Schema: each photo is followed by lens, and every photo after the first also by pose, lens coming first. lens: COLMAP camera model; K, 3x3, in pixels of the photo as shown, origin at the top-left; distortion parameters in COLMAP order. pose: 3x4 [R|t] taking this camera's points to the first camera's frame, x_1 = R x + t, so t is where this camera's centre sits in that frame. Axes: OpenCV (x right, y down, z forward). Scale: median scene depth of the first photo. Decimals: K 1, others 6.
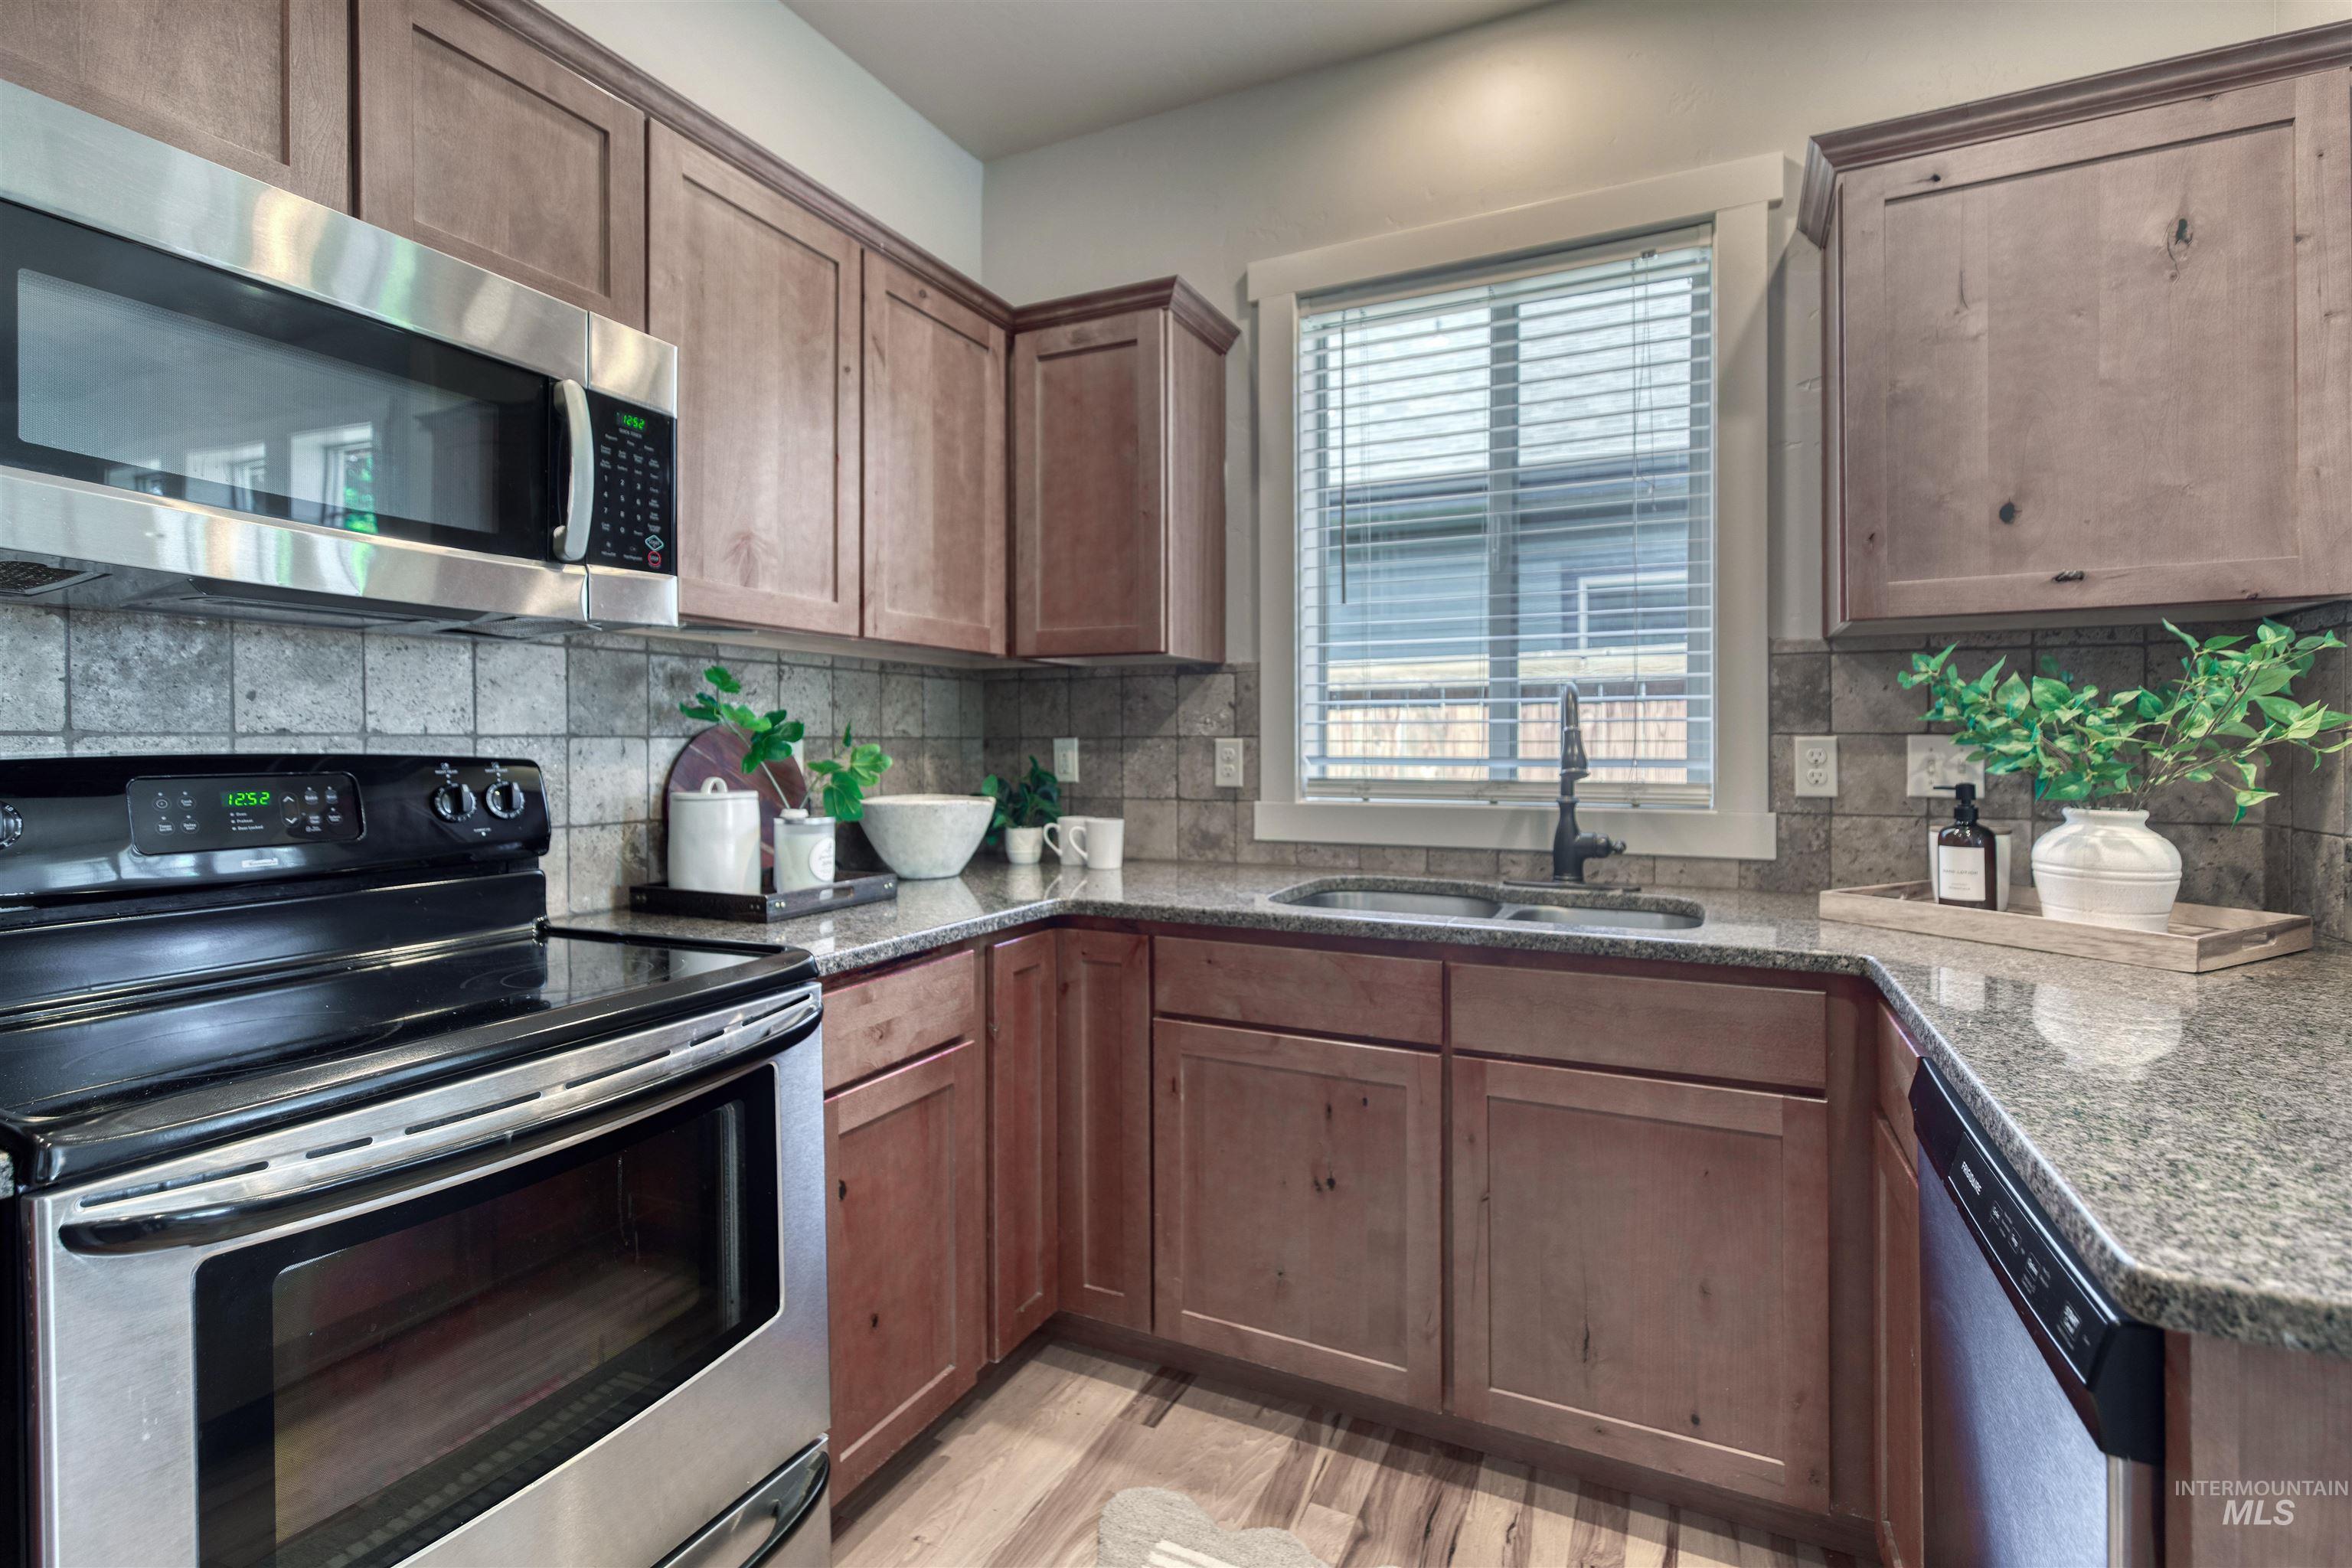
lens RADIAL K [[1071.4, 0, 1191.0], [0, 1071.4, 754.7], [0, 0, 1]] dist [0.002436, 0.000405]
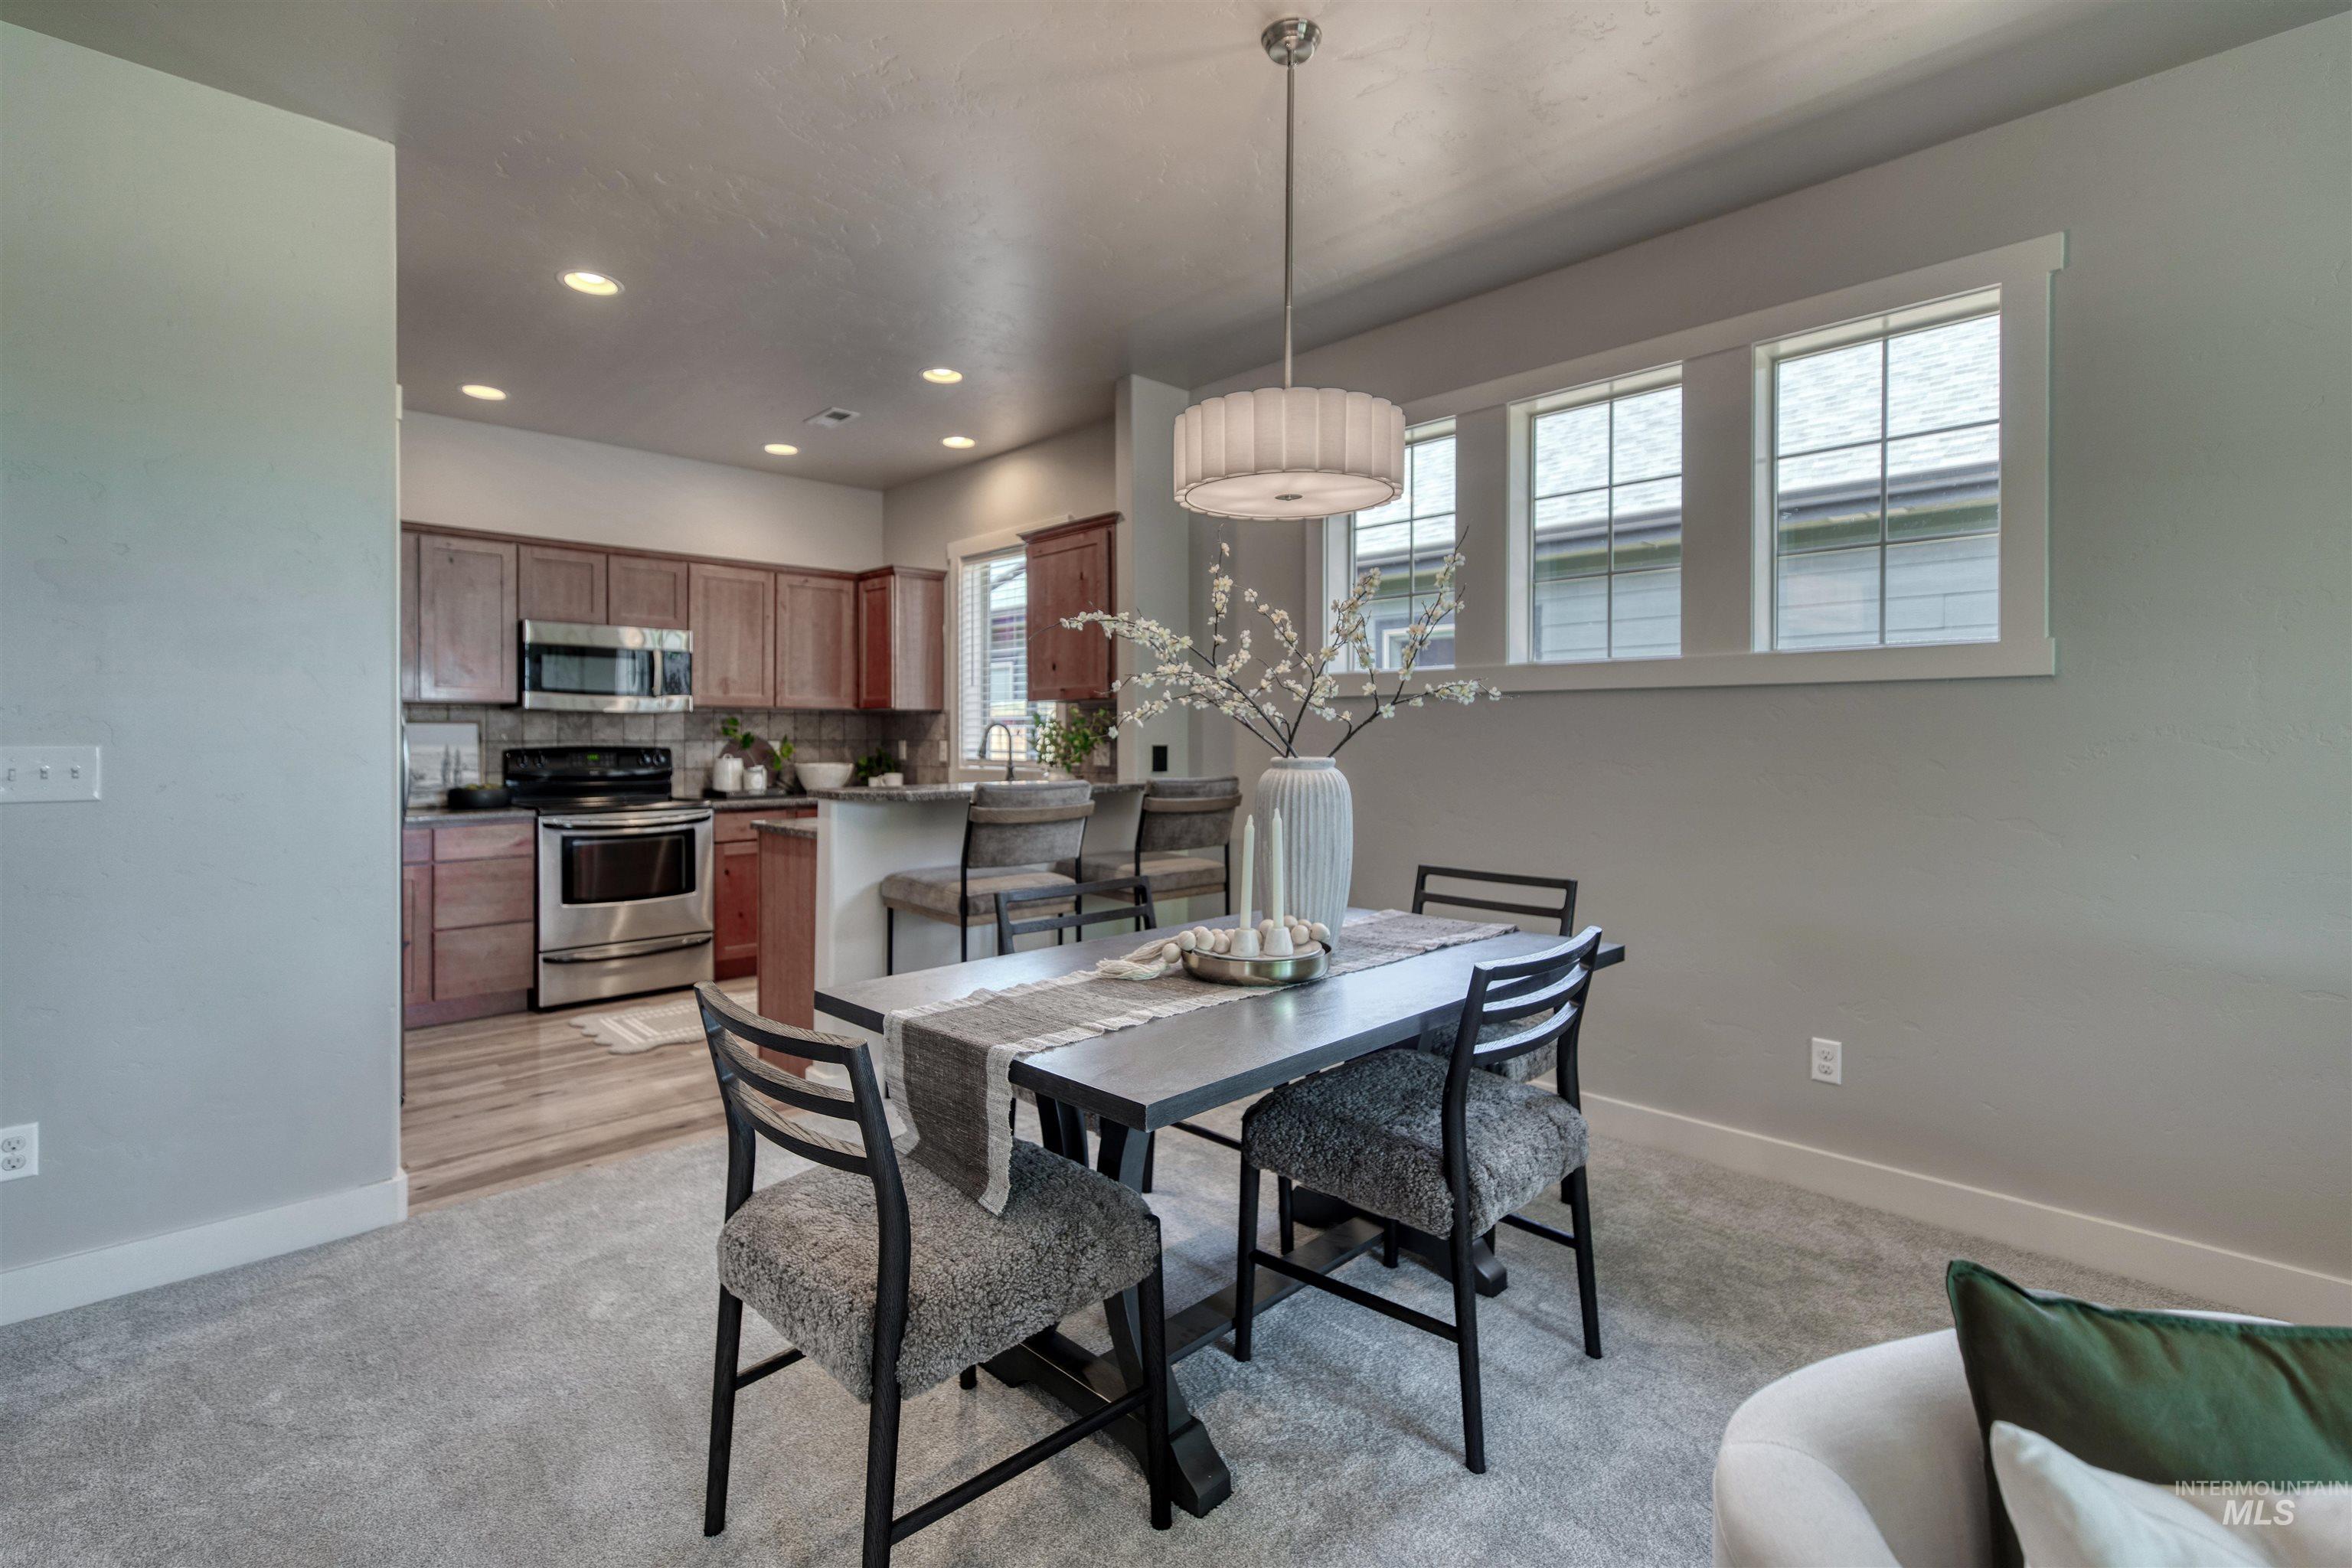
lens RADIAL K [[1067.8, 0, 1185.7], [0, 1067.8, 744.5], [0, 0, 1]] dist [0.002820, 0.000351]
pose [[0.937029, 0.005016, -0.349217, 1.805338], [-0.005975, 0.999981, -0.001670, -0.009424], [0.349202, 0.003652, 0.937040, -1.371969]]
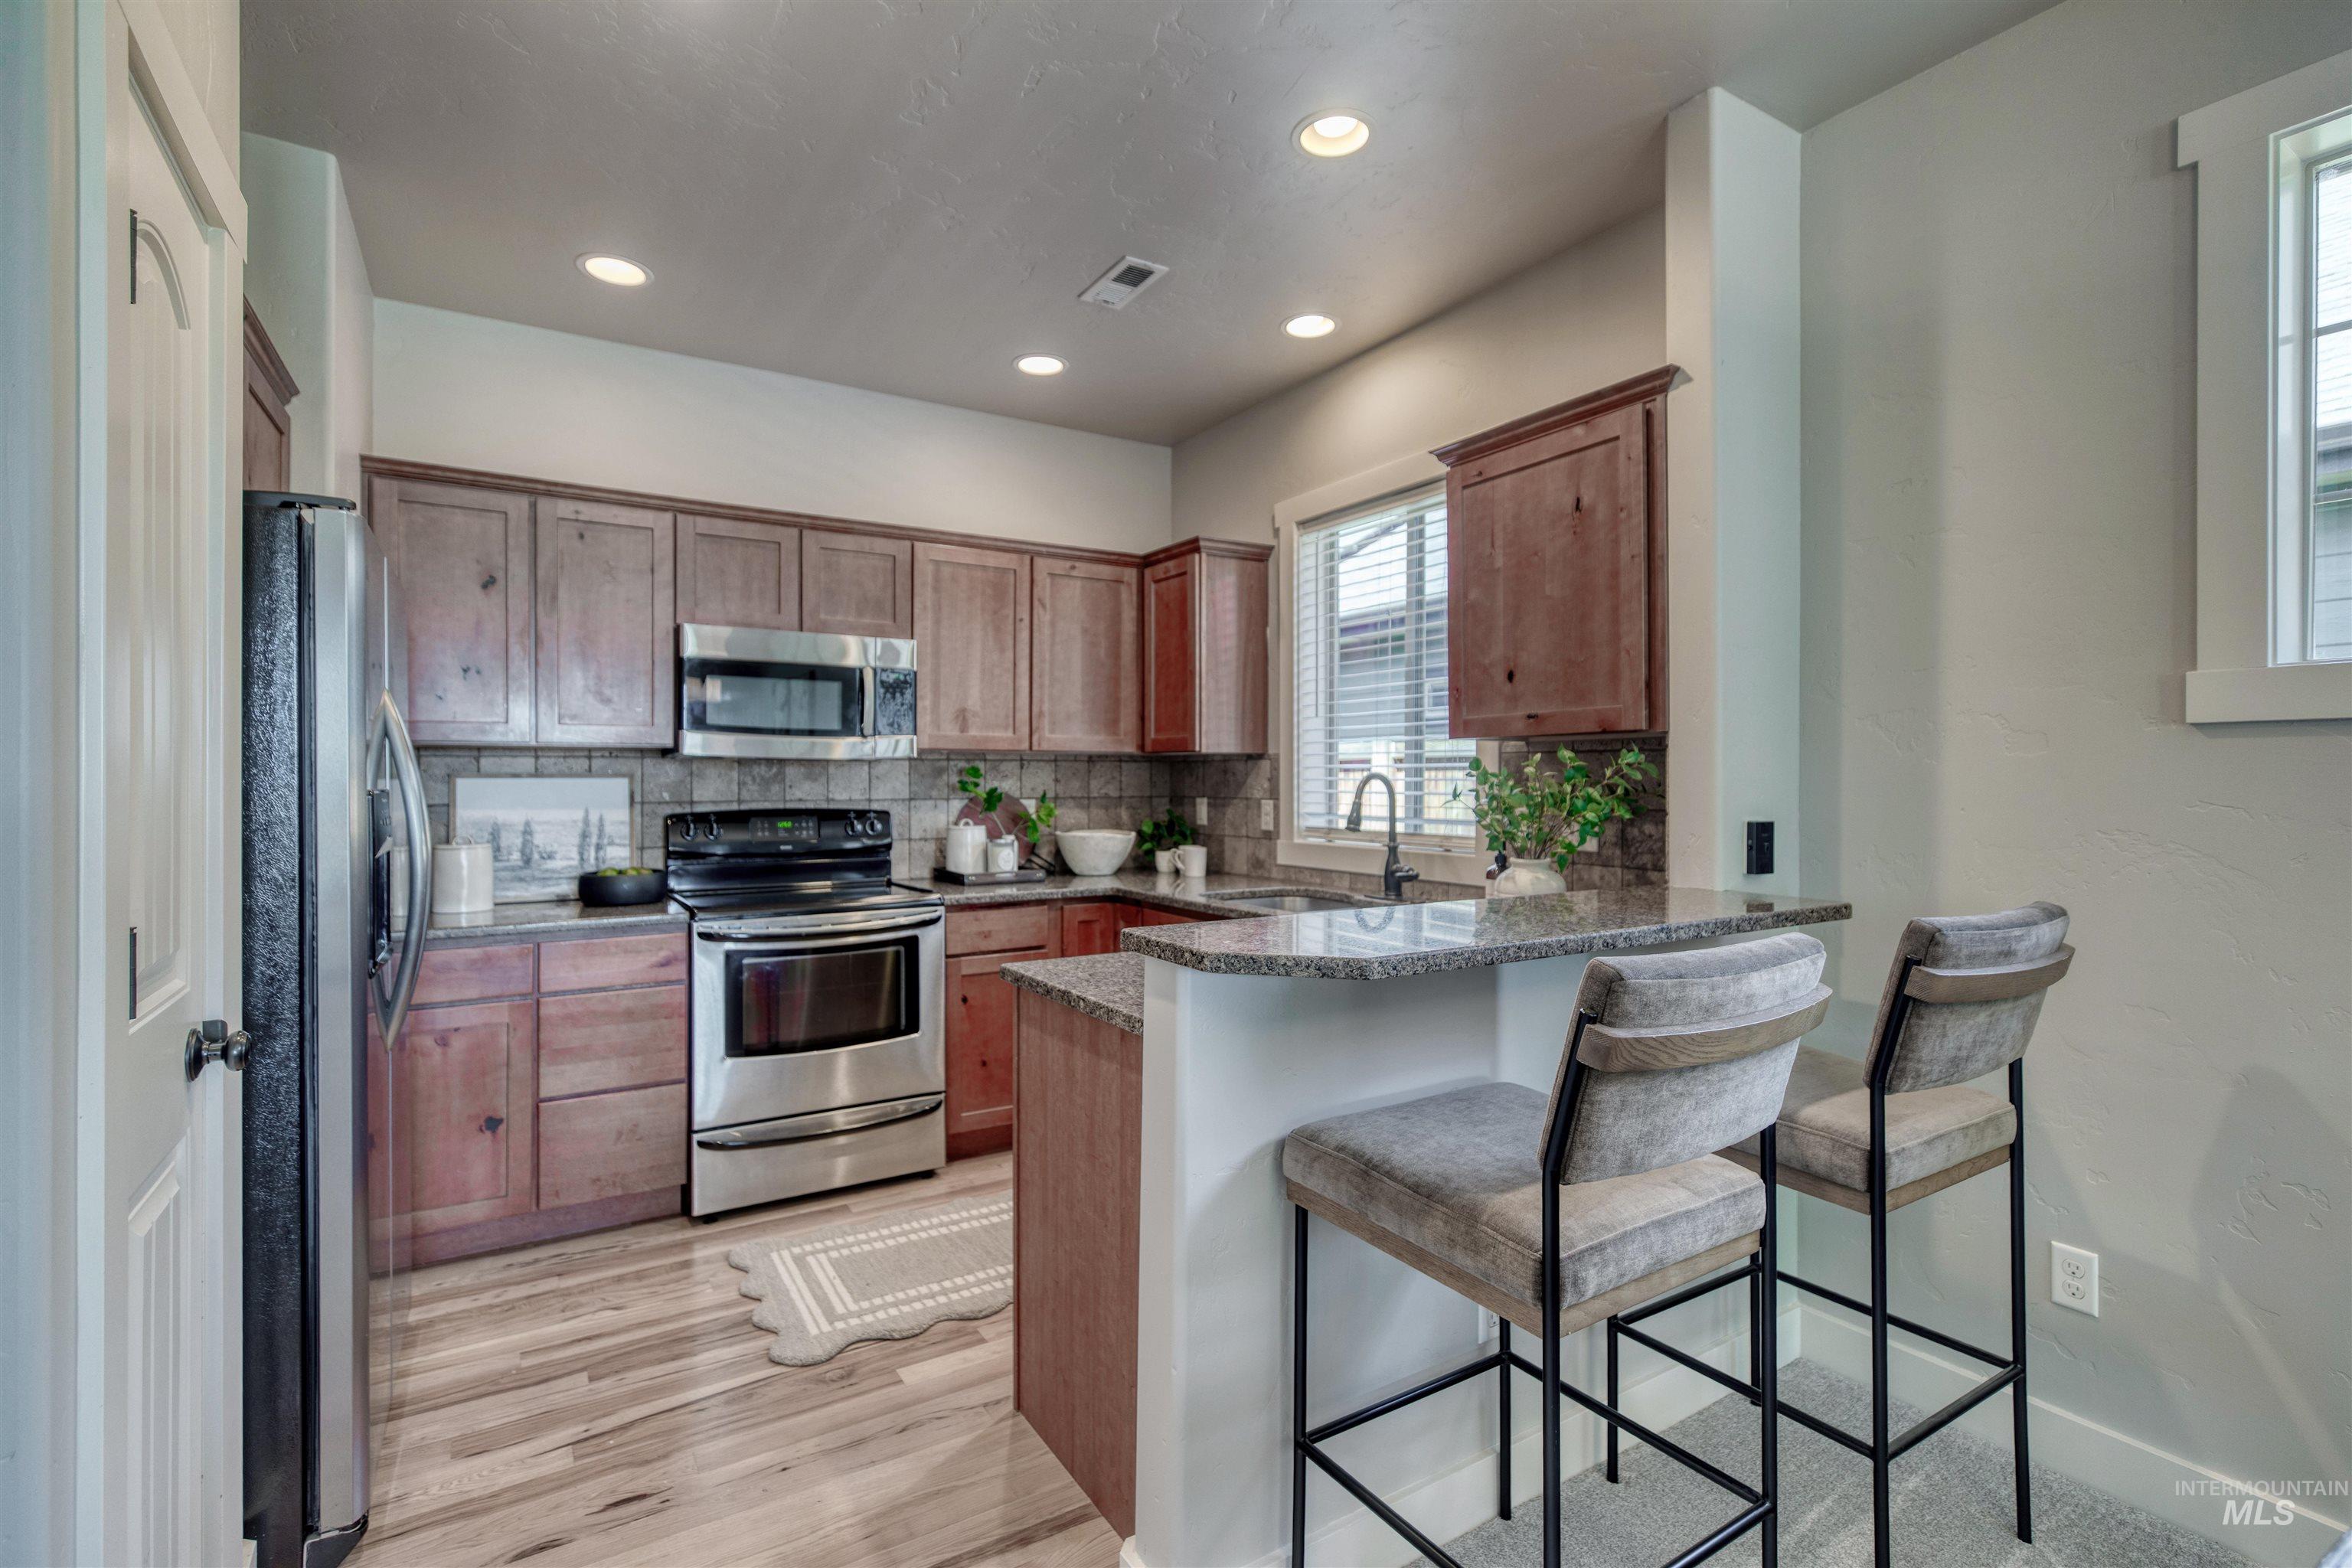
lens RADIAL K [[1073.3, 0, 1176.6], [0, 1073.3, 790.1], [0, 0, 1]] dist [0.003433, 0.000444]
pose [[0.840293, 0.007999, -0.542074, 1.040440], [-0.007162, 0.999968, 0.003654, -0.046214], [0.542085, 0.000812, 0.840323, -0.555774]]
